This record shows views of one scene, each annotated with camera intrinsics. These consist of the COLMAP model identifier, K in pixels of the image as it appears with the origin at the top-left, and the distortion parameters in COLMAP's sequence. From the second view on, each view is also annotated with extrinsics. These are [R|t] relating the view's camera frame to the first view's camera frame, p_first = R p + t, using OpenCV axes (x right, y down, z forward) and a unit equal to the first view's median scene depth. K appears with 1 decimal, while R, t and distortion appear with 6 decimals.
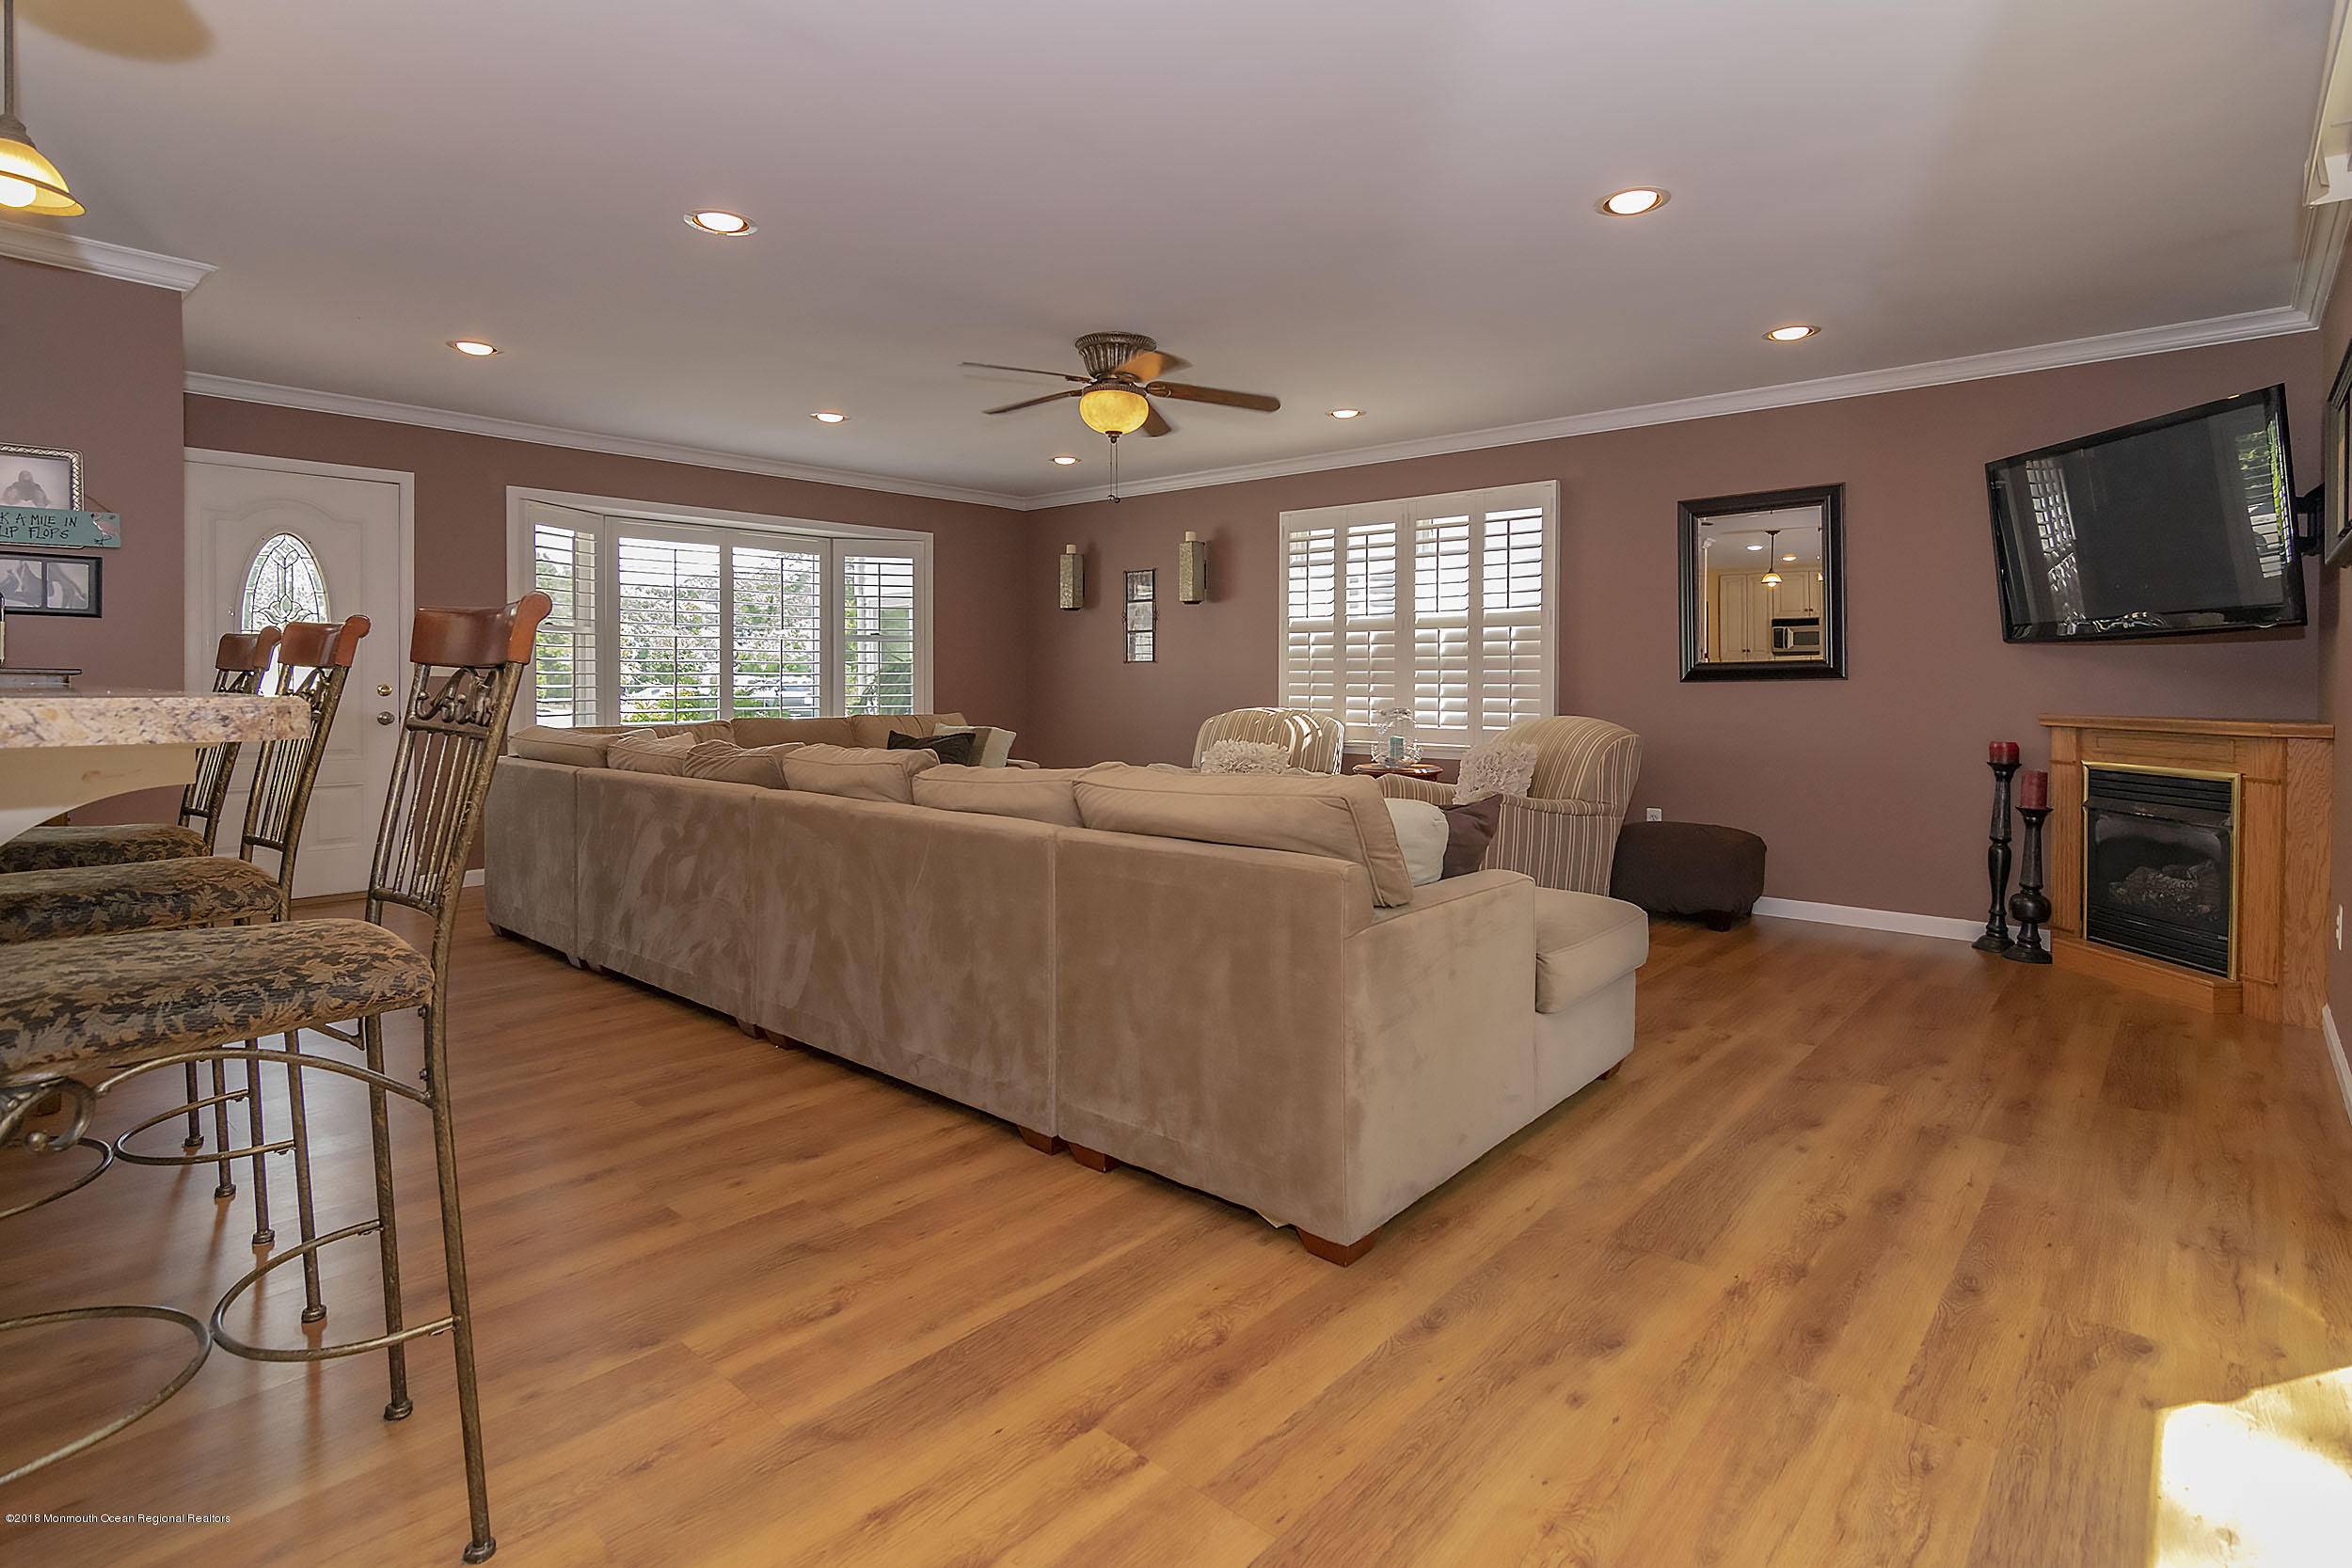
lens RADIAL K [[1156.0, 0, 1207.7], [0, 1156.0, 695.5], [0, 0, 1]] dist [-0.001345, -0.000789]
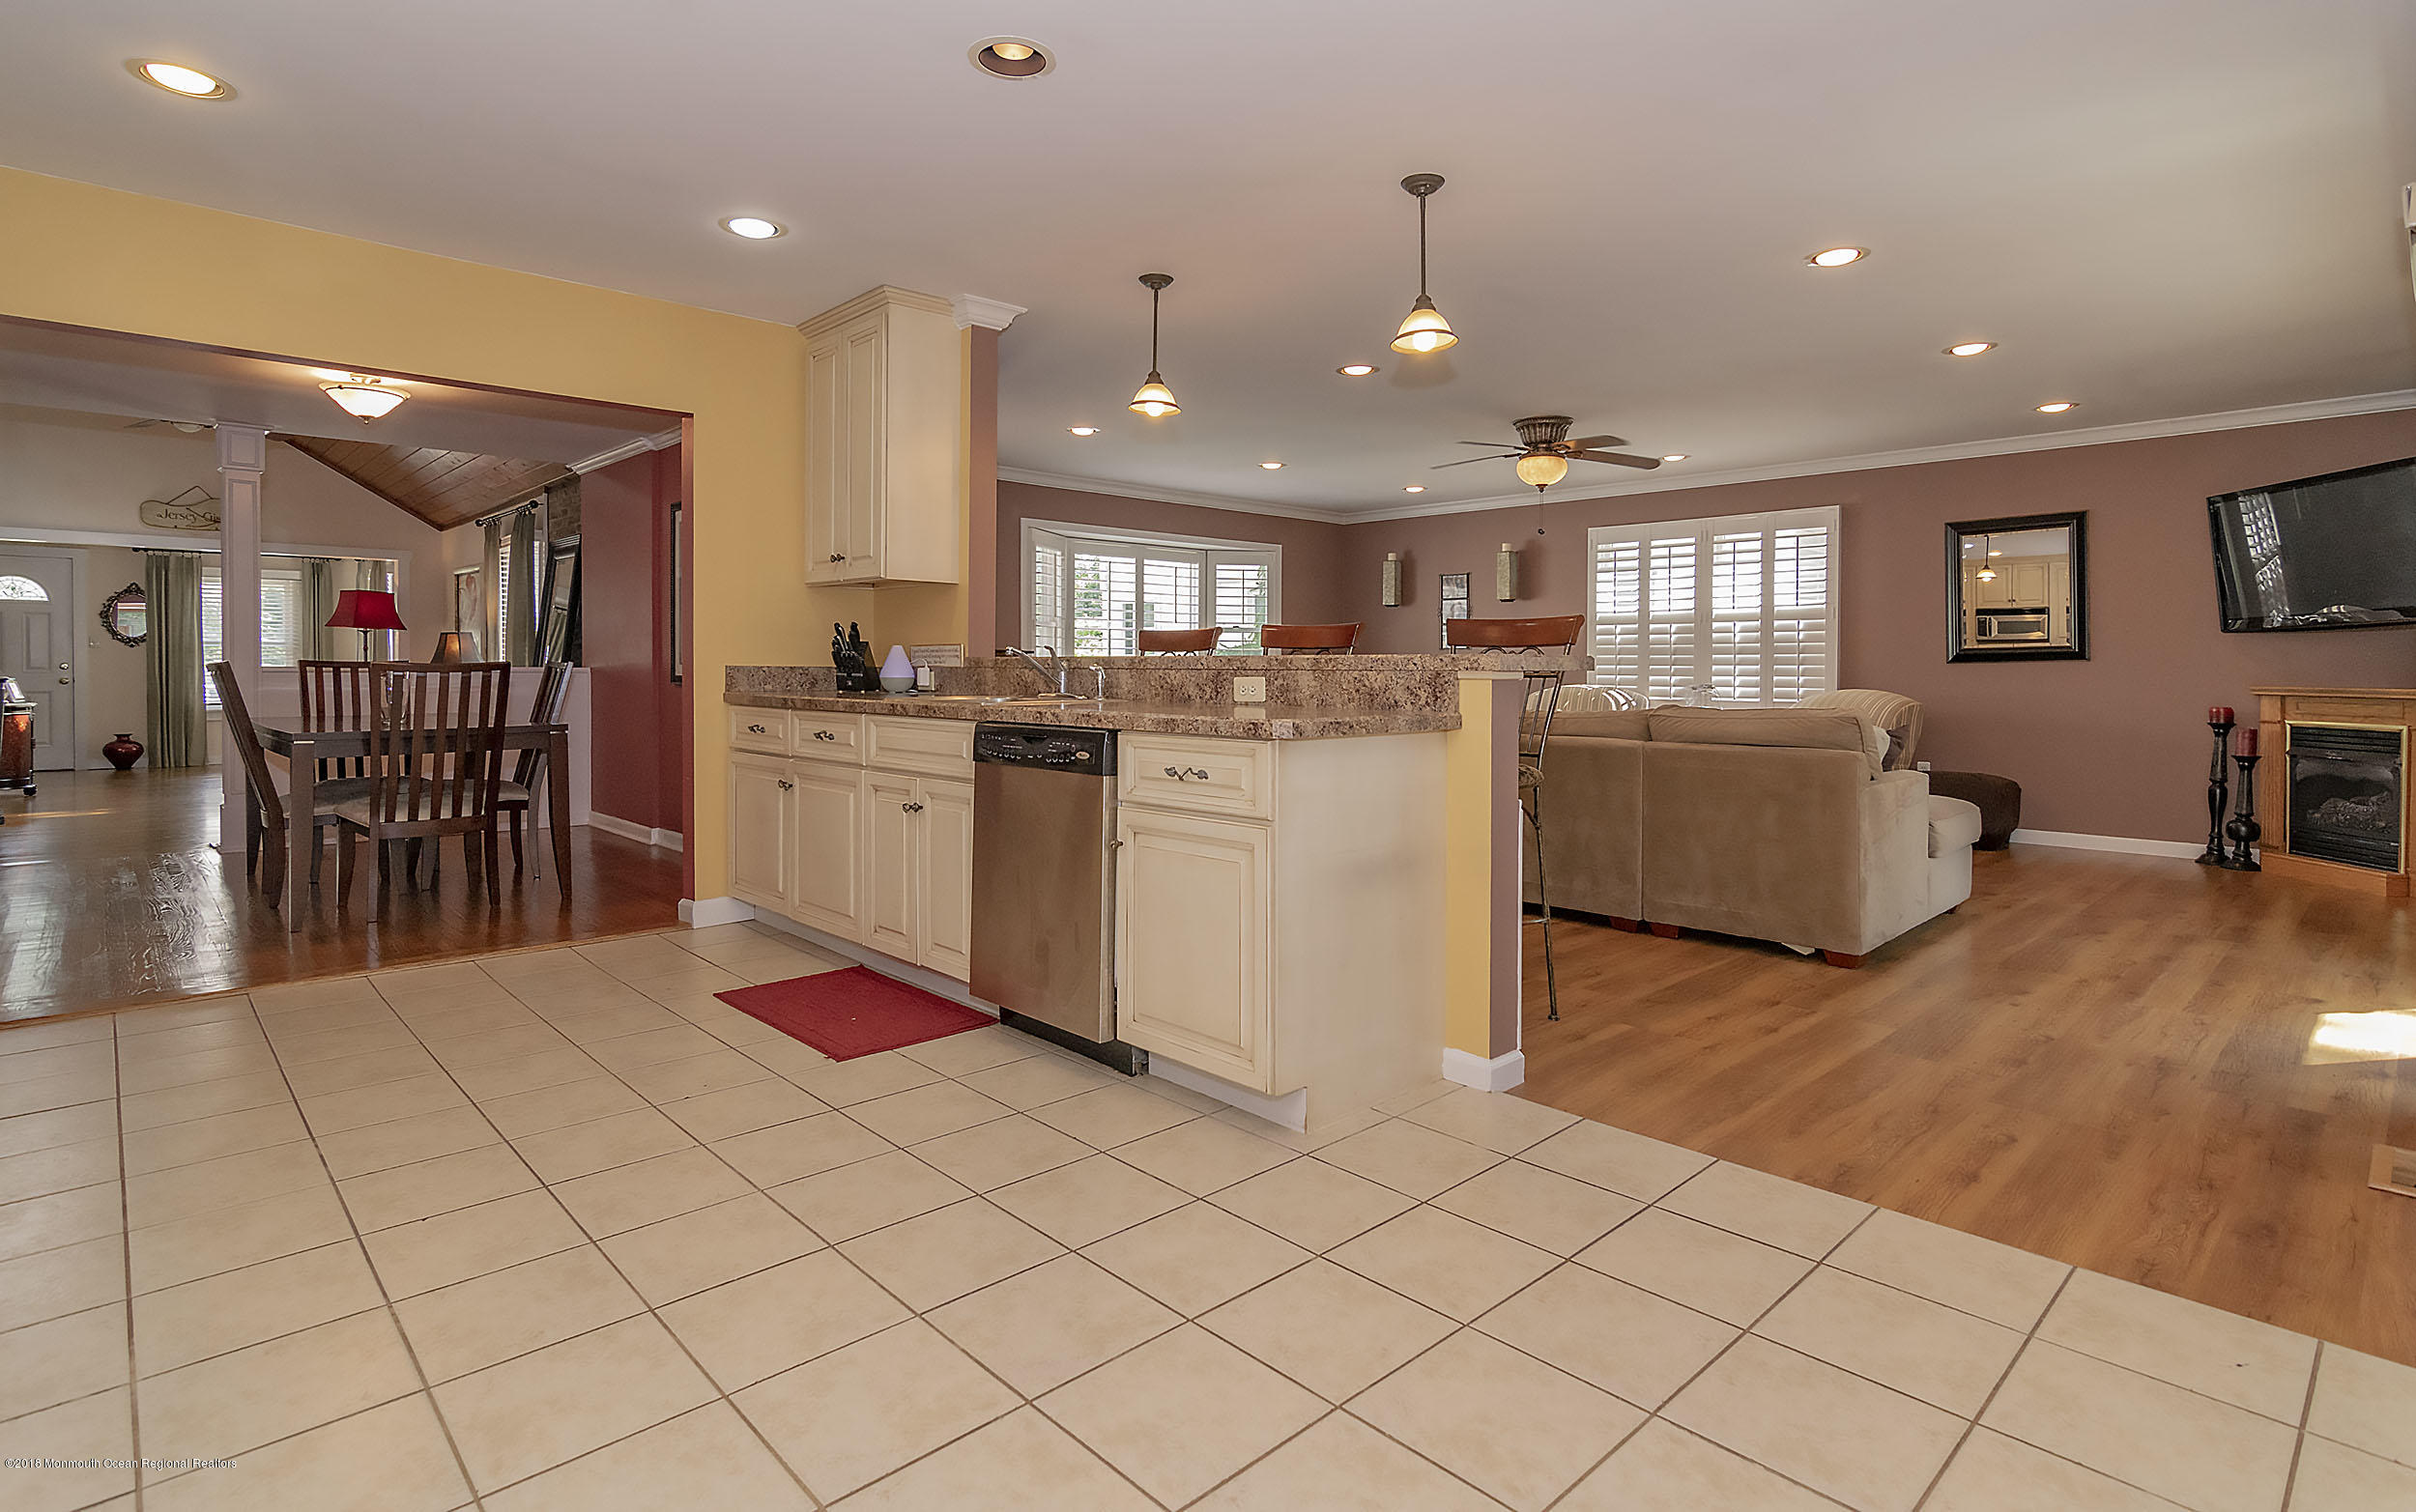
lens RADIAL K [[1170.9, 0, 1210.6], [0, 1170.9, 684.0], [0, 0, 1]] dist [-0.000549, 0.000831]
pose [[0.995382, 0.001931, -0.095973, -0.283087], [-0.002016, 0.999998, -0.000783, 0.014234], [0.095971, 0.000973, 0.995384, -0.378124]]
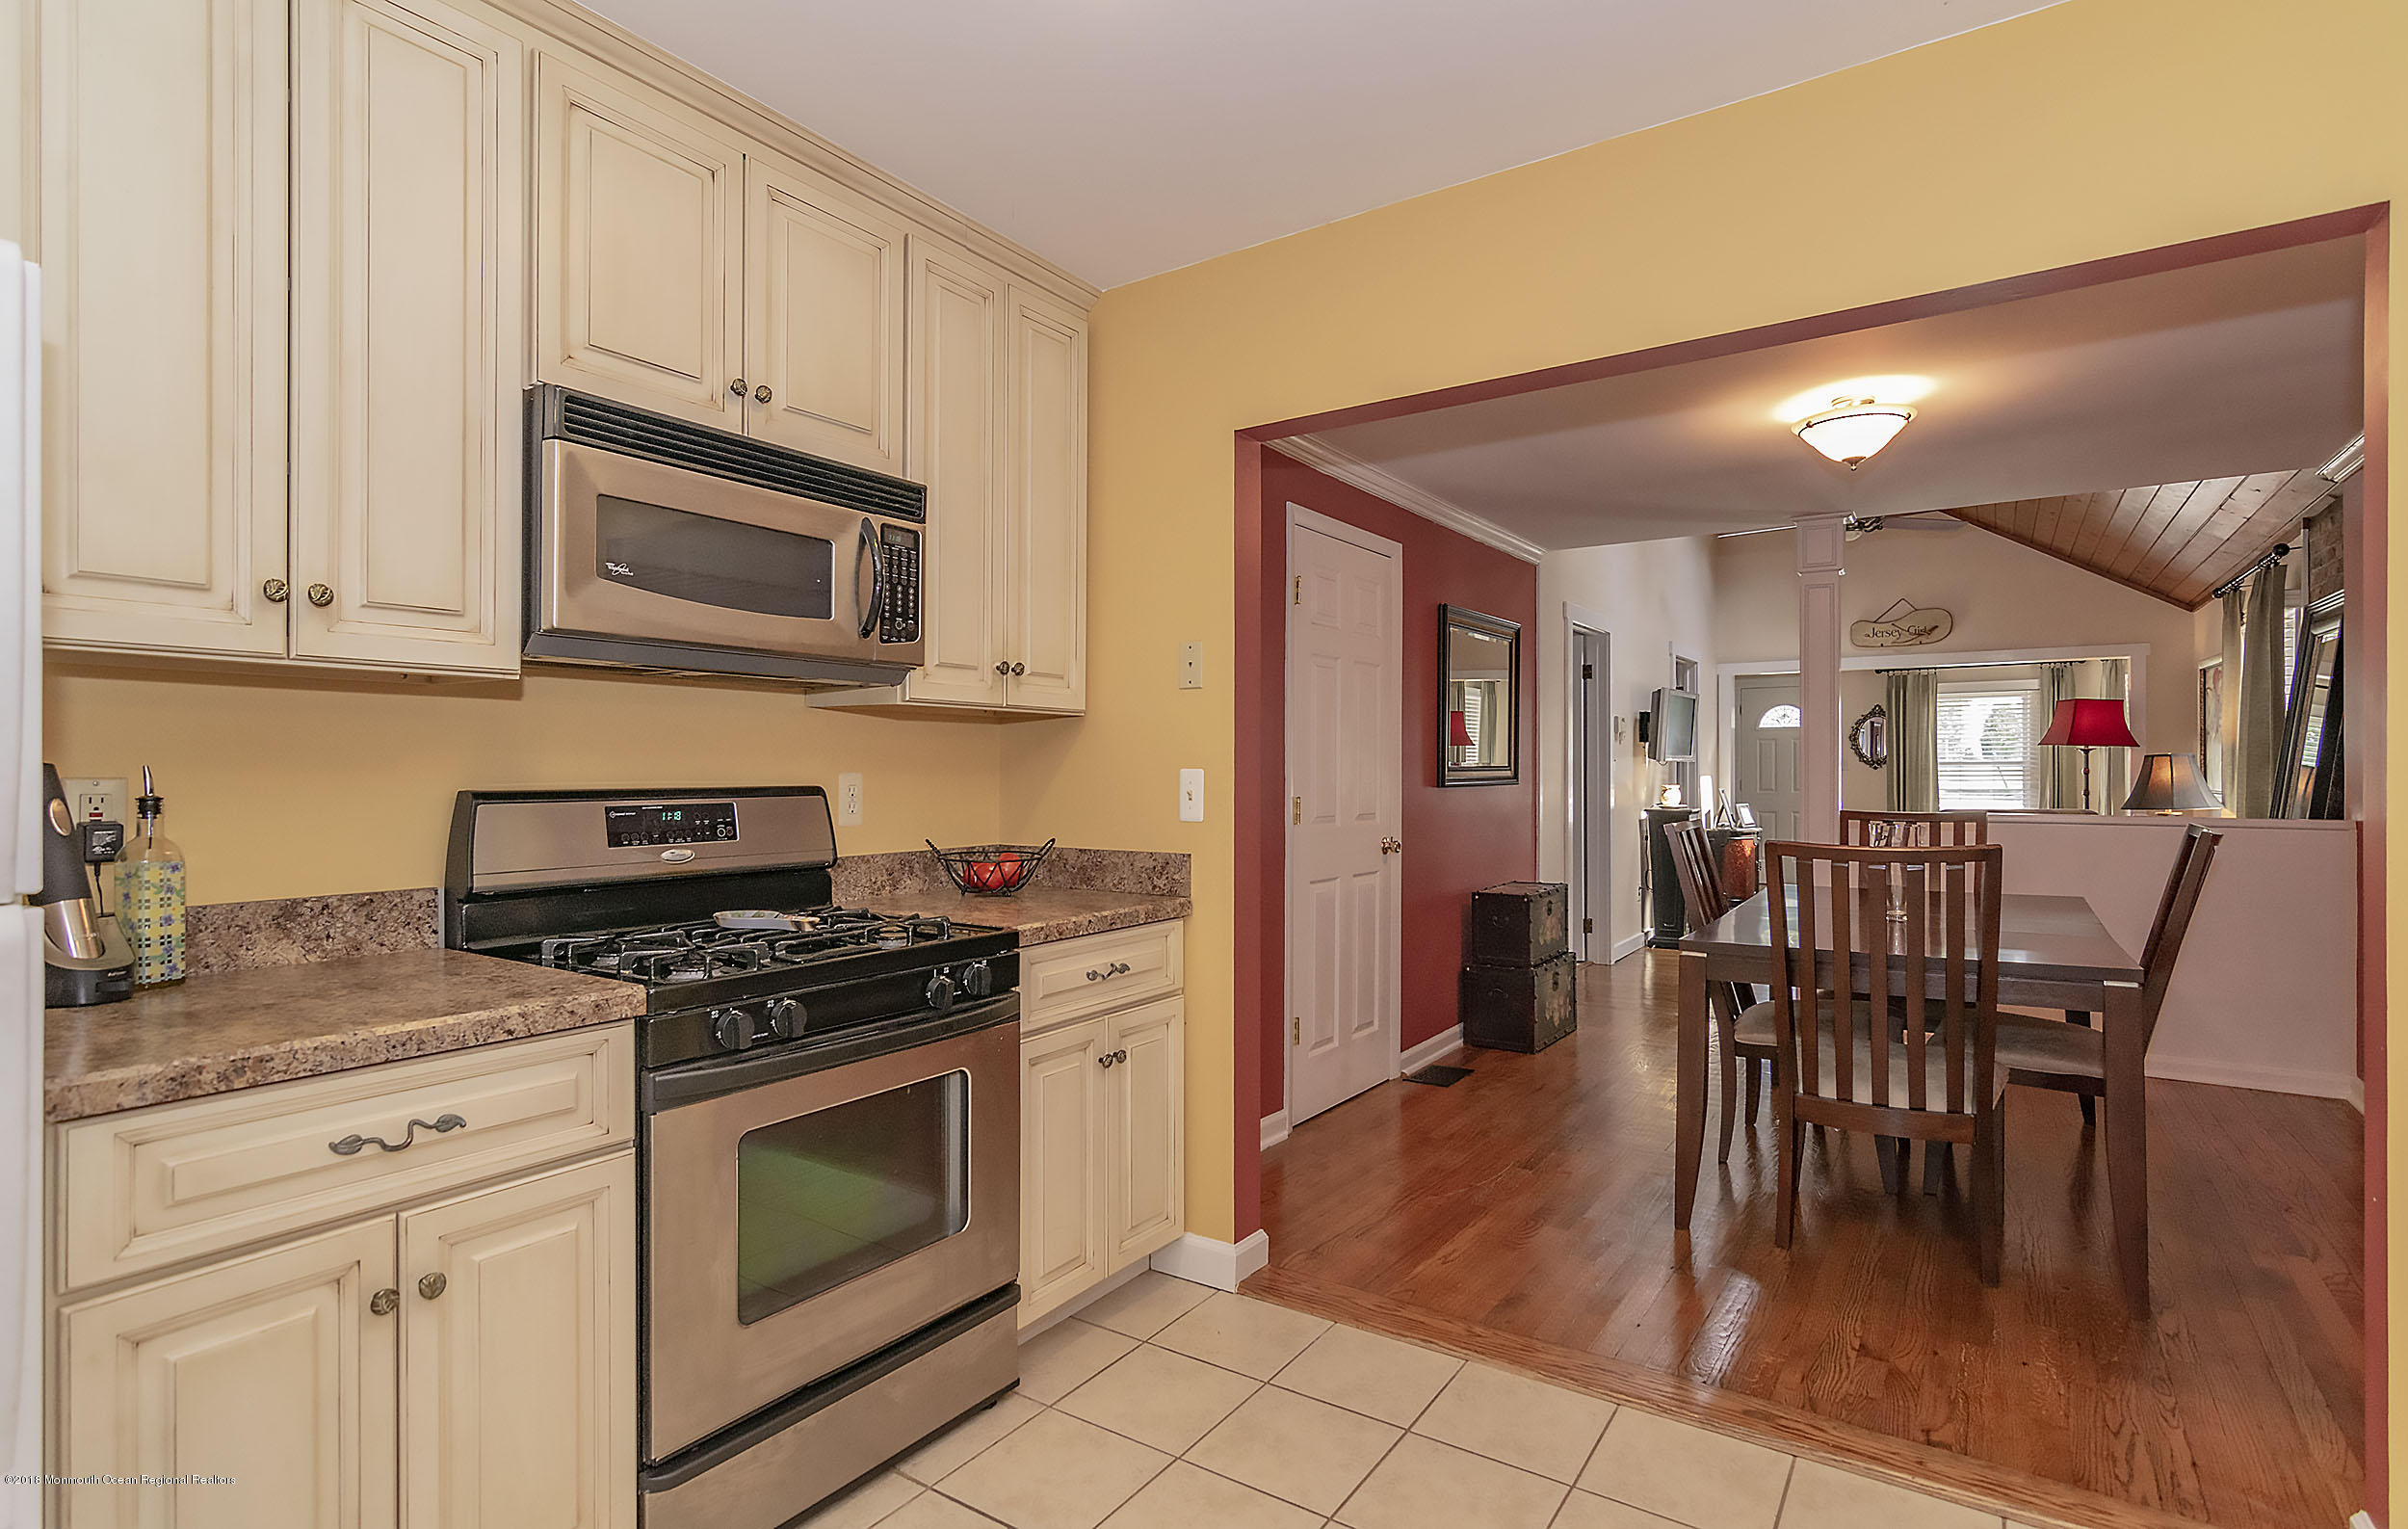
lens RADIAL K [[1176.5, 0, 1211.1], [0, 1176.5, 784.4], [0, 0, 1]] dist [-0.001797, -0.000171]
pose [[0.127535, 0.010172, -0.991782, -0.465536], [-0.010816, 0.999902, 0.008865, -0.027578], [0.991775, 0.009596, 0.127632, 0.071450]]
